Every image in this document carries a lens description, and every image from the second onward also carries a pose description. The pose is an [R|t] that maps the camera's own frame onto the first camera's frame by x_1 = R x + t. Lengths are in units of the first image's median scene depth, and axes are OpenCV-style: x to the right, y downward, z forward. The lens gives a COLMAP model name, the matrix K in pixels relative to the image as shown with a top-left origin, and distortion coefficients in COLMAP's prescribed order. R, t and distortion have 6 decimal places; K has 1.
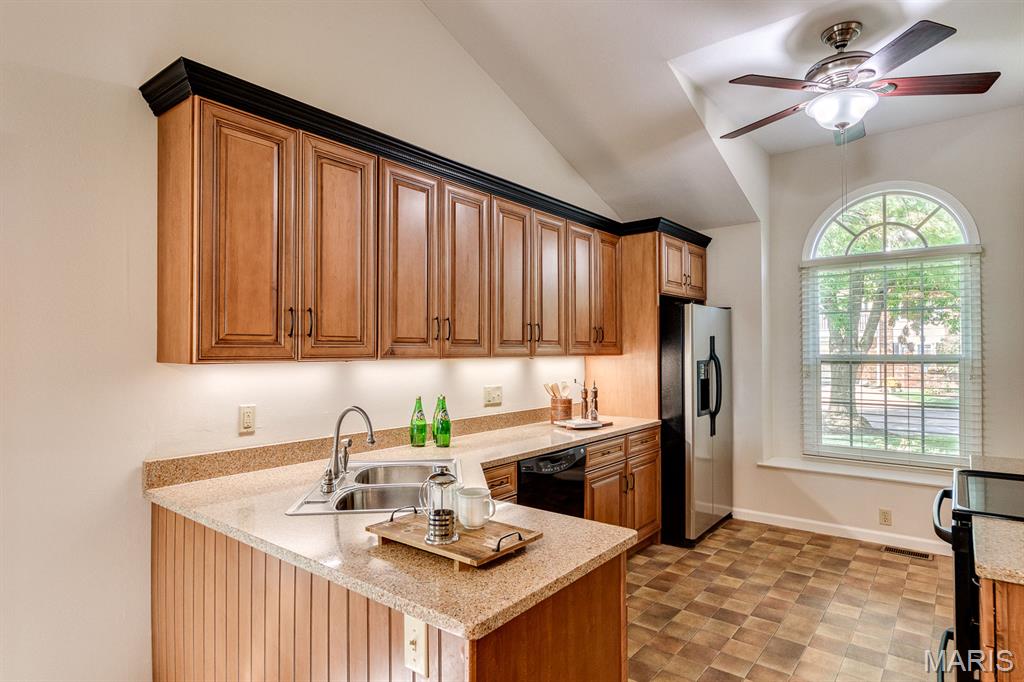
lens RADIAL K [[561.4, 0, 503.4], [0, 561.4, 345.0], [0, 0, 1]] dist [0.002835, 0.000718]
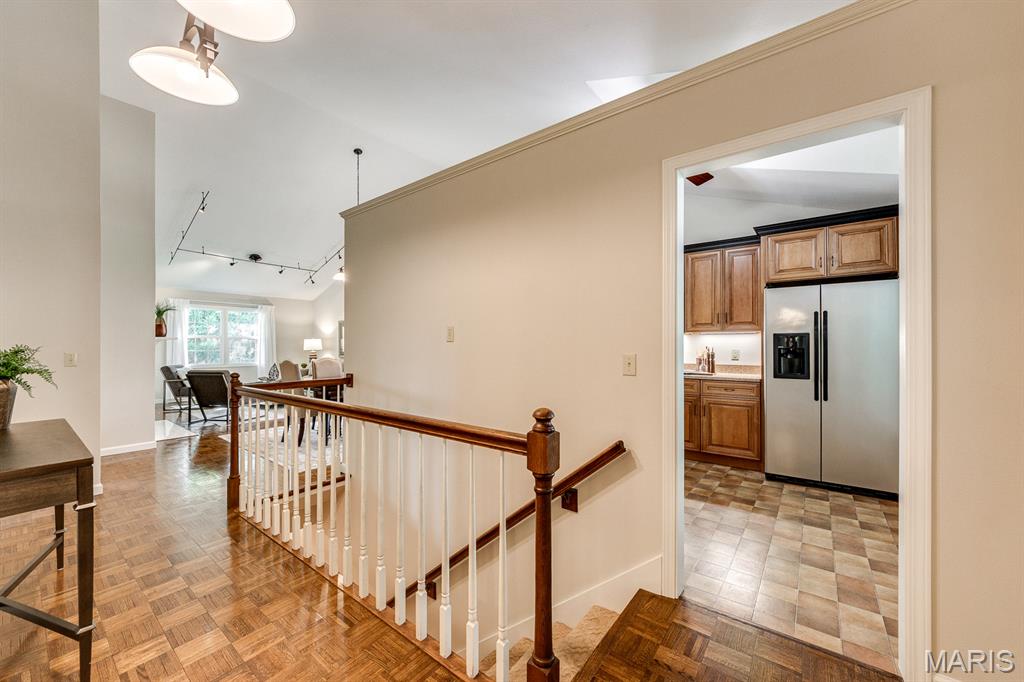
lens RADIAL K [[391.0, 0, 513.6], [0, 391.0, 338.6], [0, 0, 1]] dist [0.001704, -0.001260]
pose [[0.032099, -0.011659, -0.999417, 1.250416], [0.012242, 0.999862, -0.011271, 0.044170], [0.999410, -0.011873, 0.032237, 0.407820]]
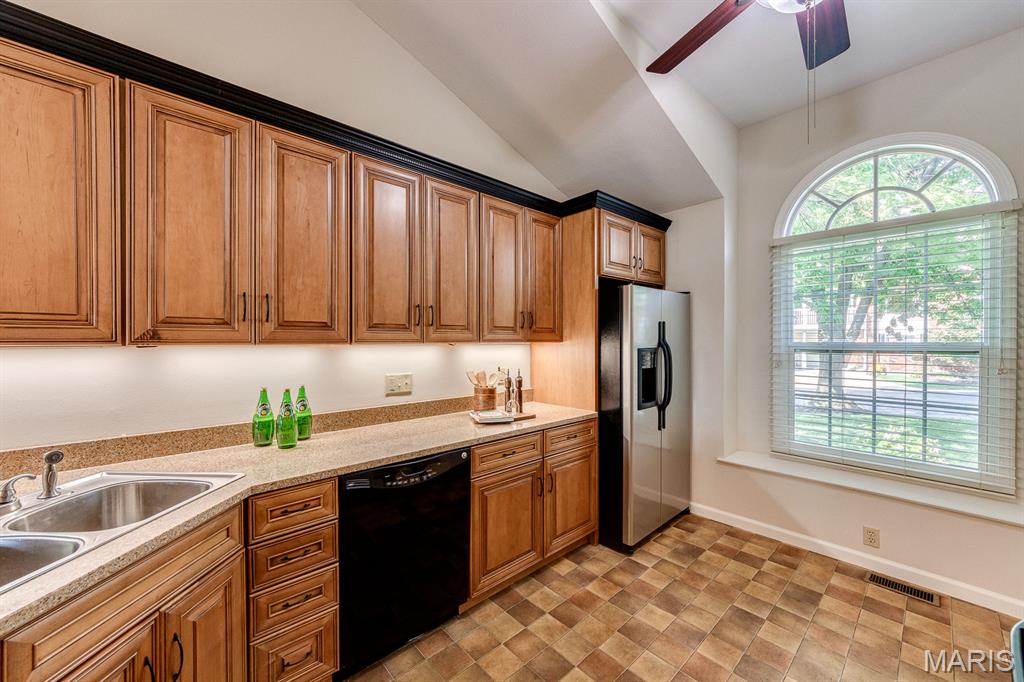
lens RADIAL K [[391.0, 0, 503.3], [0, 391.0, 341.8], [0, 0, 1]] dist [0.001704, -0.001260]
pose [[0.987370, 0.004557, -0.158364, 0.239431], [-0.001889, 0.999854, 0.016992, 0.007479], [0.158418, -0.016478, 0.987235, 0.359133]]
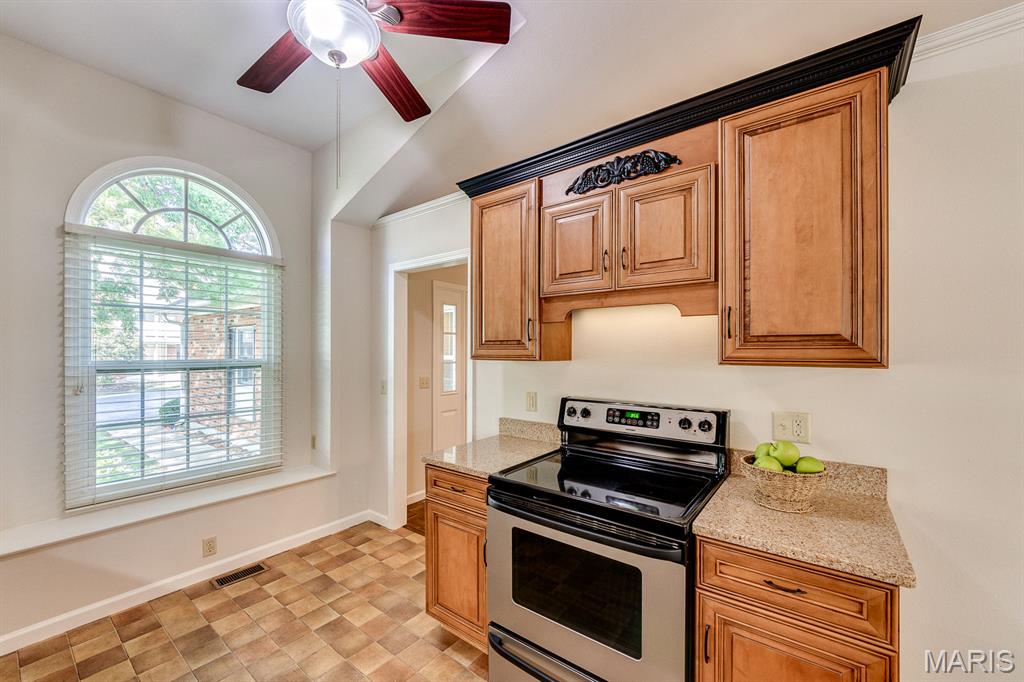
lens RADIAL K [[400.3, 0, 507.2], [0, 400.3, 355.7], [0, 0, 1]] dist [0.000499, -0.001931]
pose [[-0.034418, -0.002366, 0.999405, 0.049299], [-0.018042, 0.999836, 0.001745, 0.002194], [-0.999245, -0.017971, -0.034455, 0.592083]]
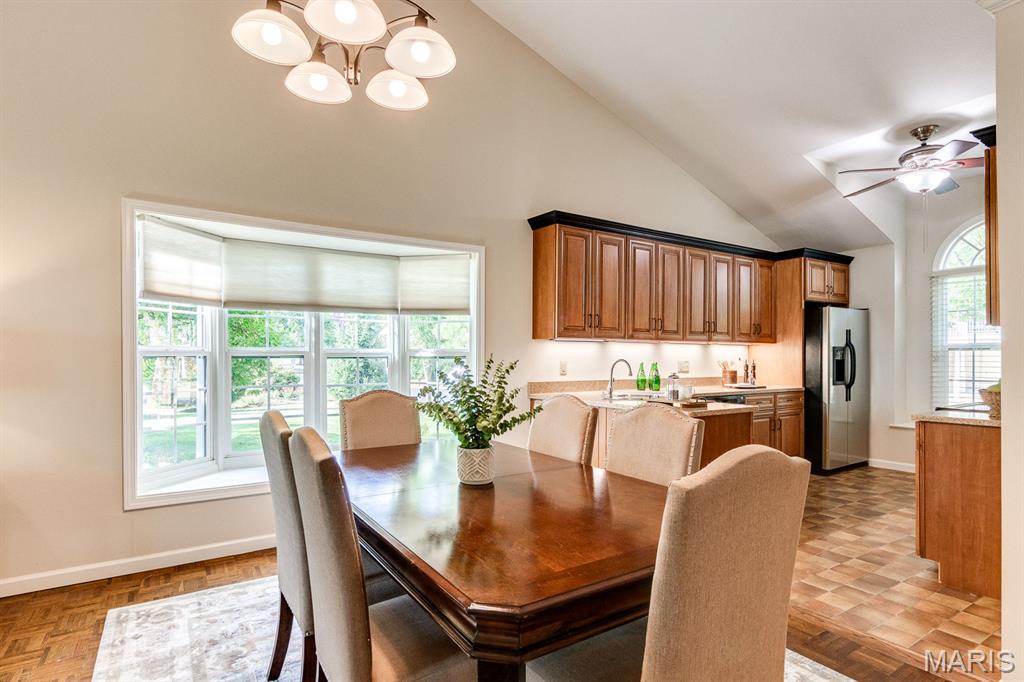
lens RADIAL K [[523.2, 0, 498.0], [0, 523.2, 355.3], [0, 0, 1]] dist [-0.001542, -0.003678]
pose [[0.946606, 0.005960, -0.322339, -0.036123], [-0.002513, 0.999935, 0.011109, 0.039779], [0.322384, -0.009705, 0.946559, -0.561590]]
